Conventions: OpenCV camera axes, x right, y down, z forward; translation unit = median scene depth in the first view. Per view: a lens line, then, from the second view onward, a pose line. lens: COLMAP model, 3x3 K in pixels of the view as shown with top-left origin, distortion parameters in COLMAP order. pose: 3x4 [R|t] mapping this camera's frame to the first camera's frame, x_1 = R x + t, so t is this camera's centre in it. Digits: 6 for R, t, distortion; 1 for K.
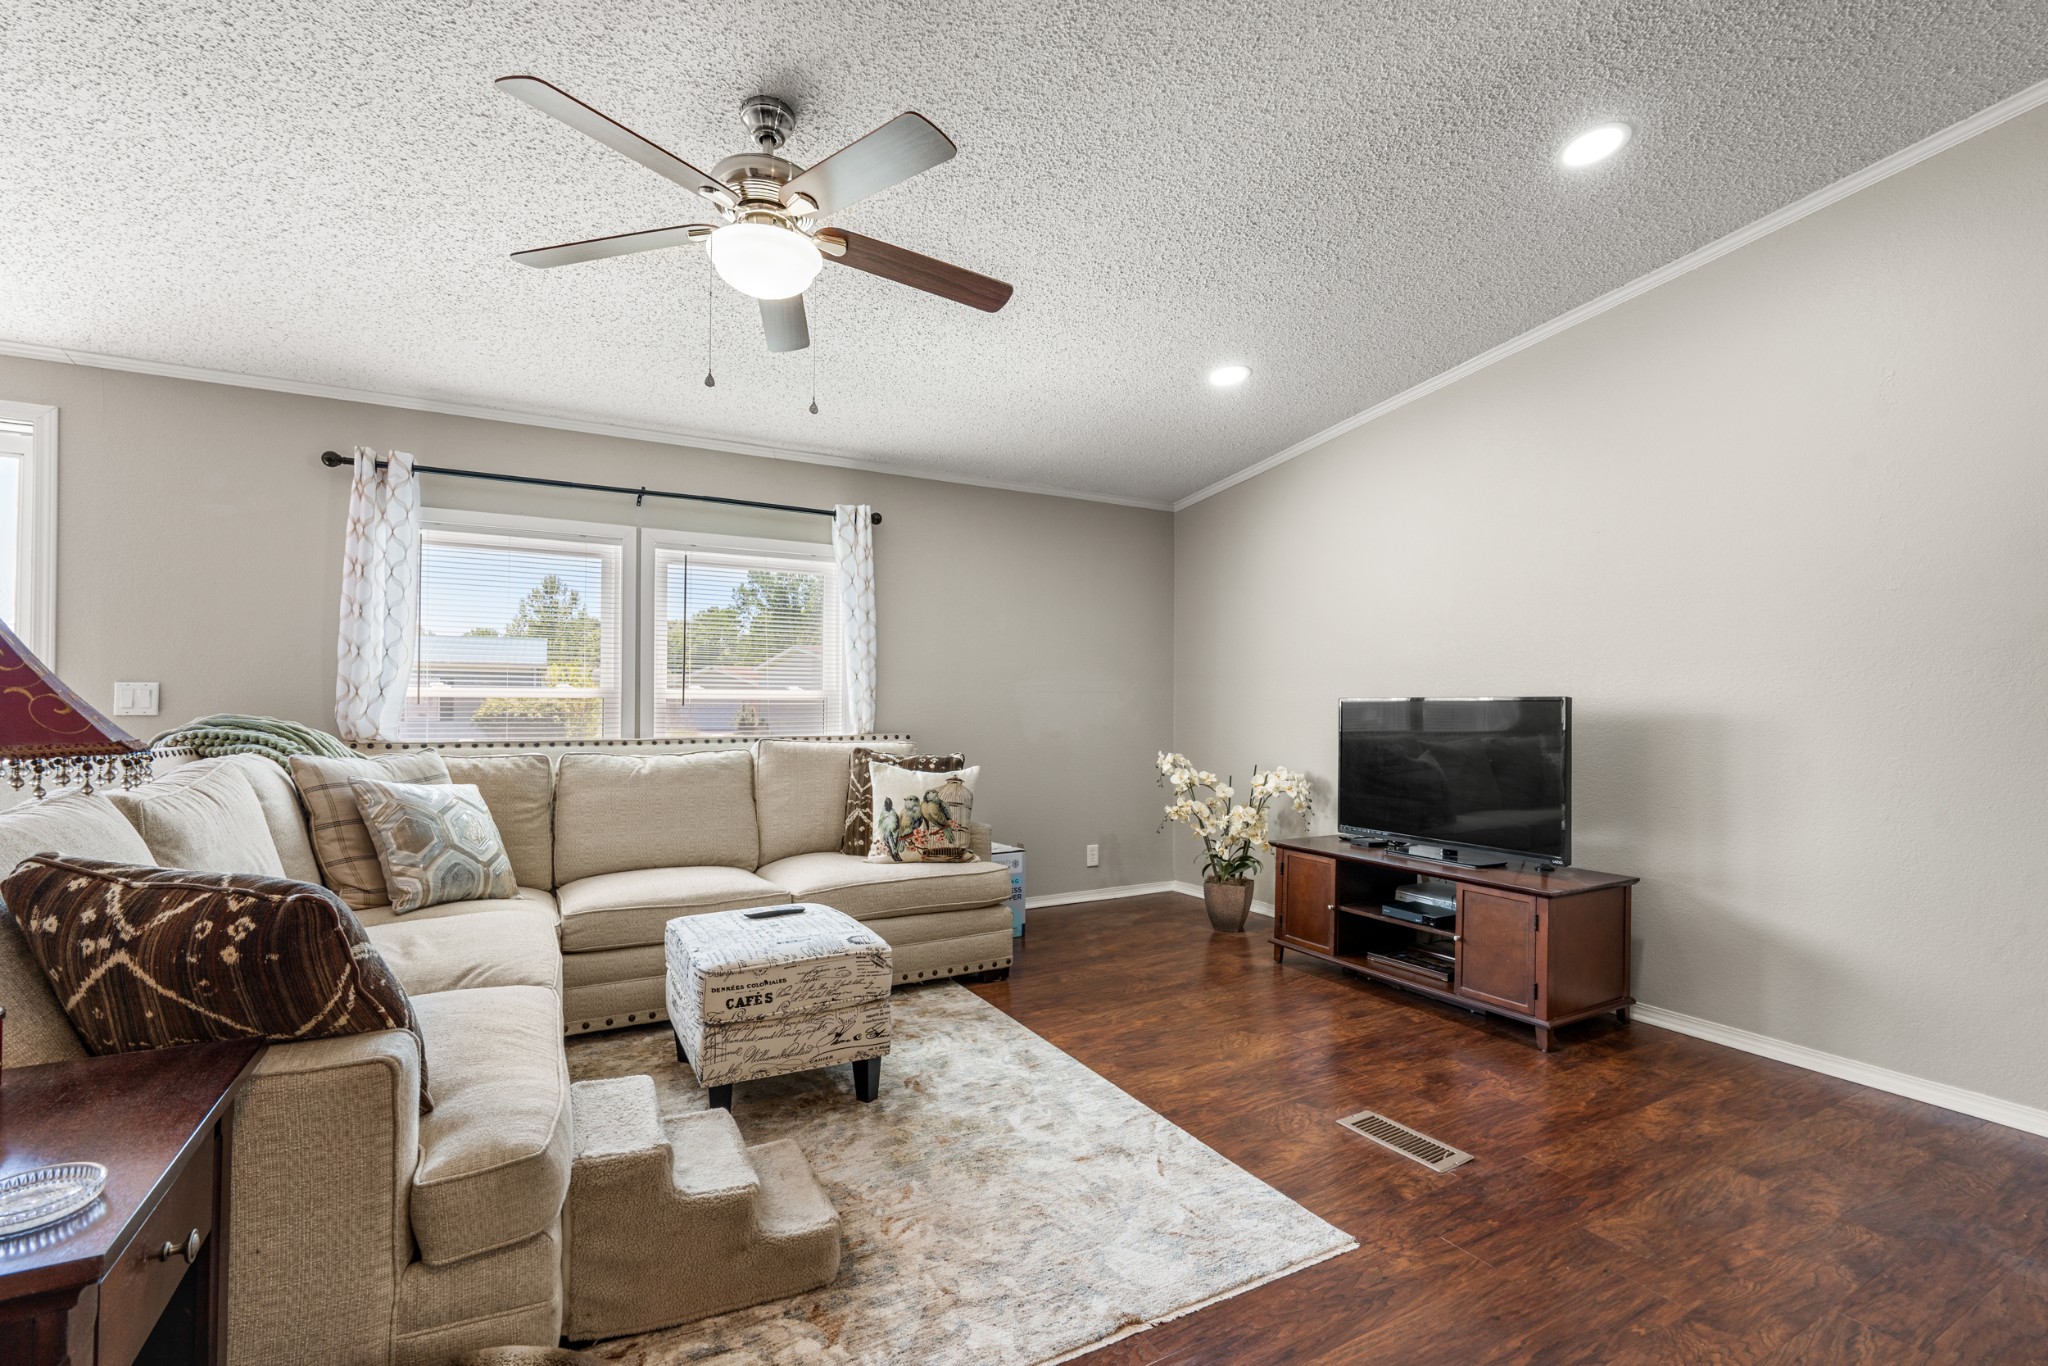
lens RADIAL K [[936.6, 0, 1028.9], [0, 936.6, 690.0], [0, 0, 1]] dist [-0.003198, 0.000506]
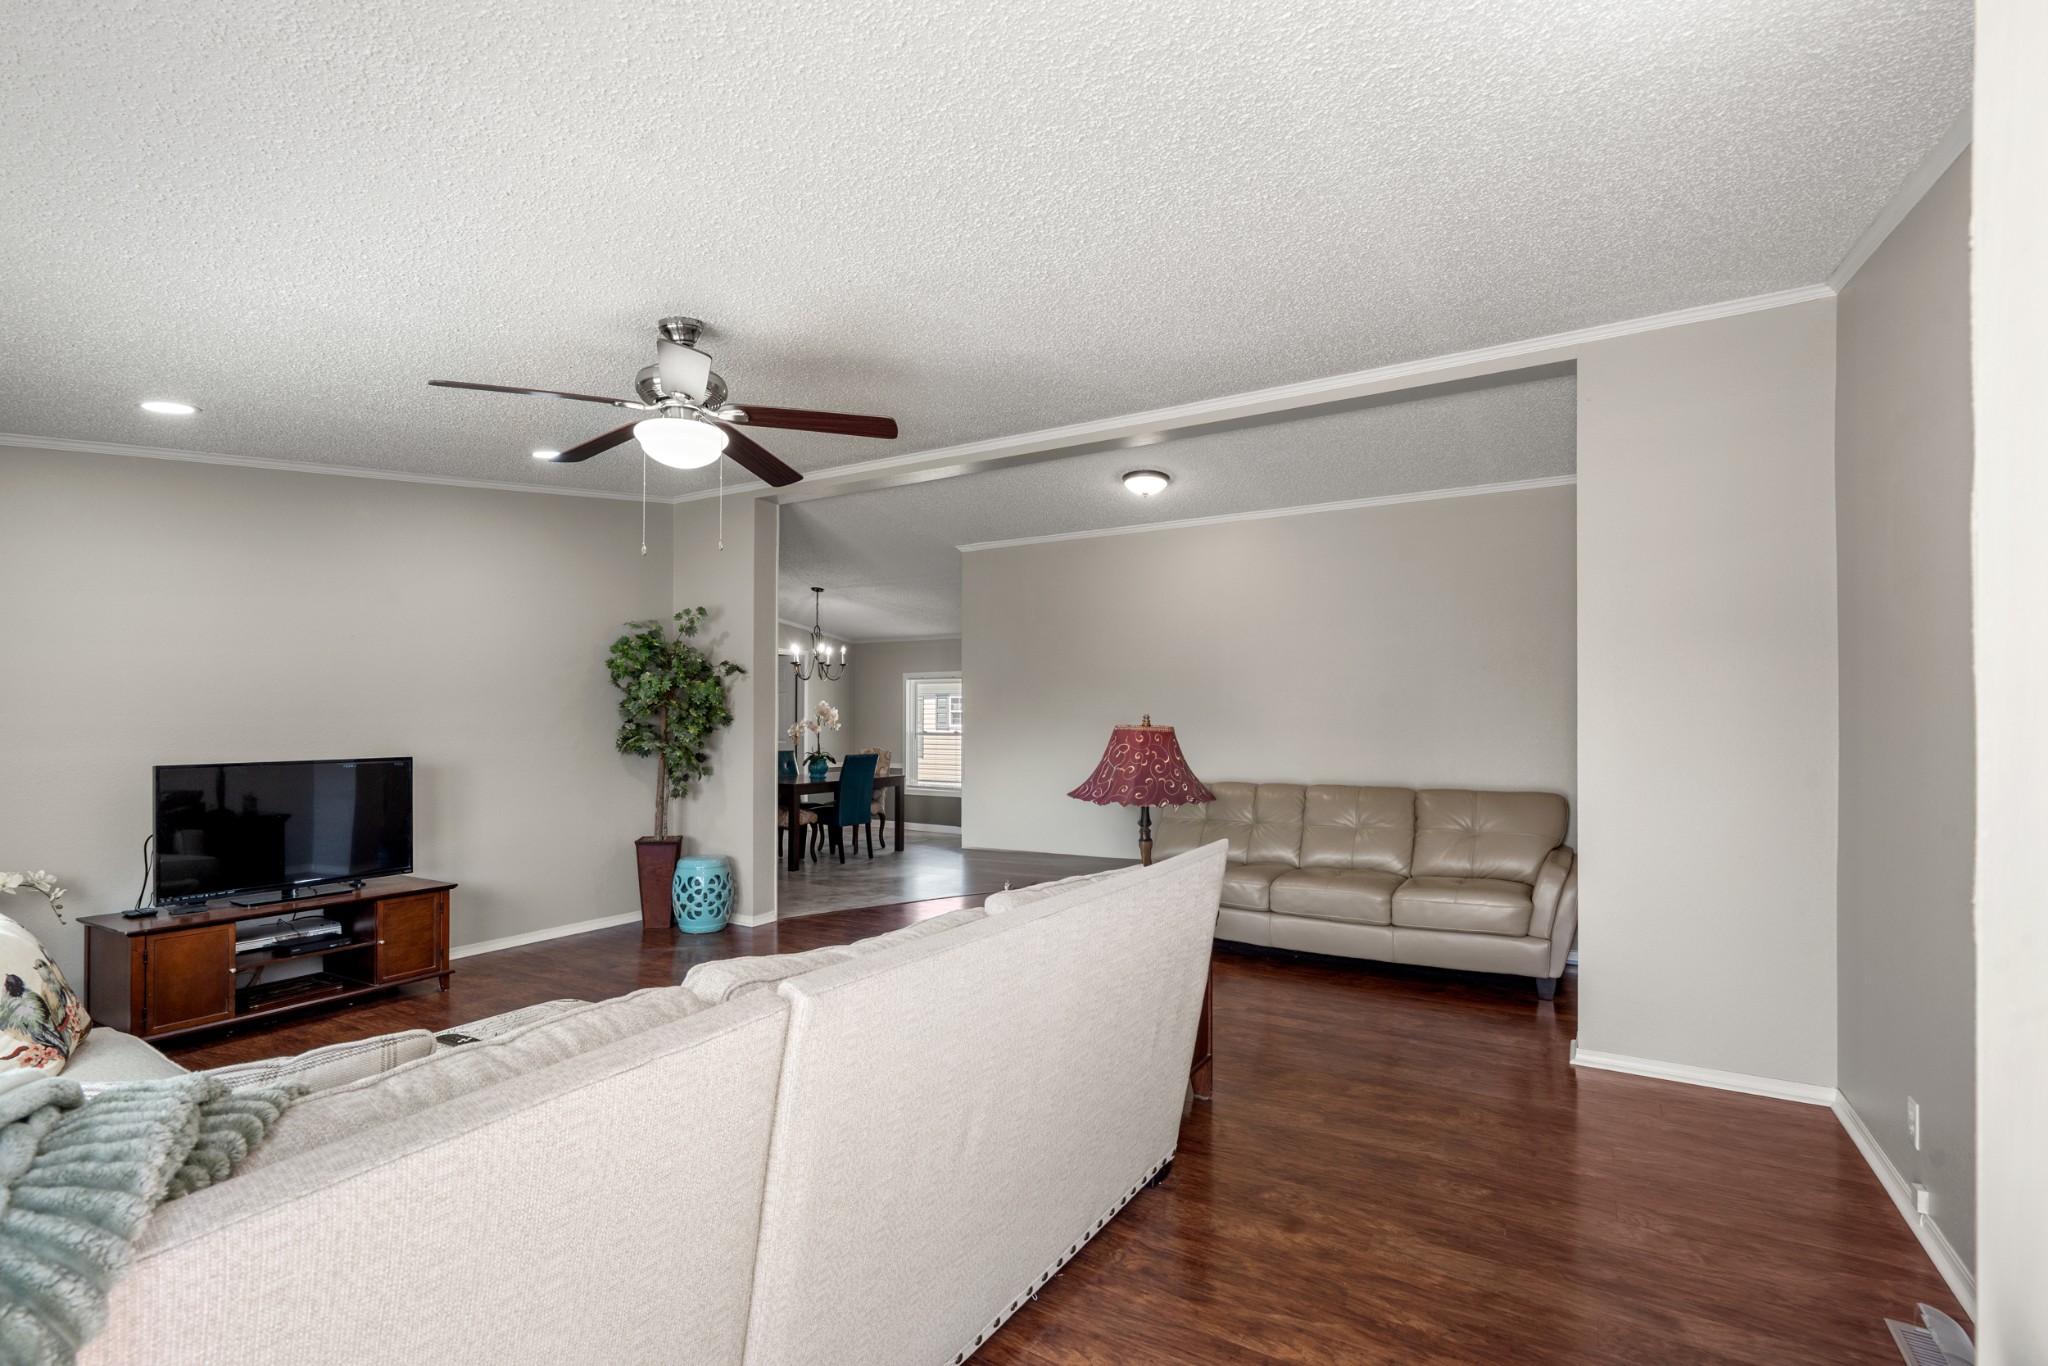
lens RADIAL K [[936.6, 0, 1029.6], [0, 936.6, 698.2], [0, 0, 1]] dist [-0.003198, 0.000506]
pose [[-0.505178, 0.011312, 0.862941, -1.122407], [-0.017903, 0.999562, -0.023584, -0.059867], [-0.862830, -0.027363, -0.504754, 0.879988]]
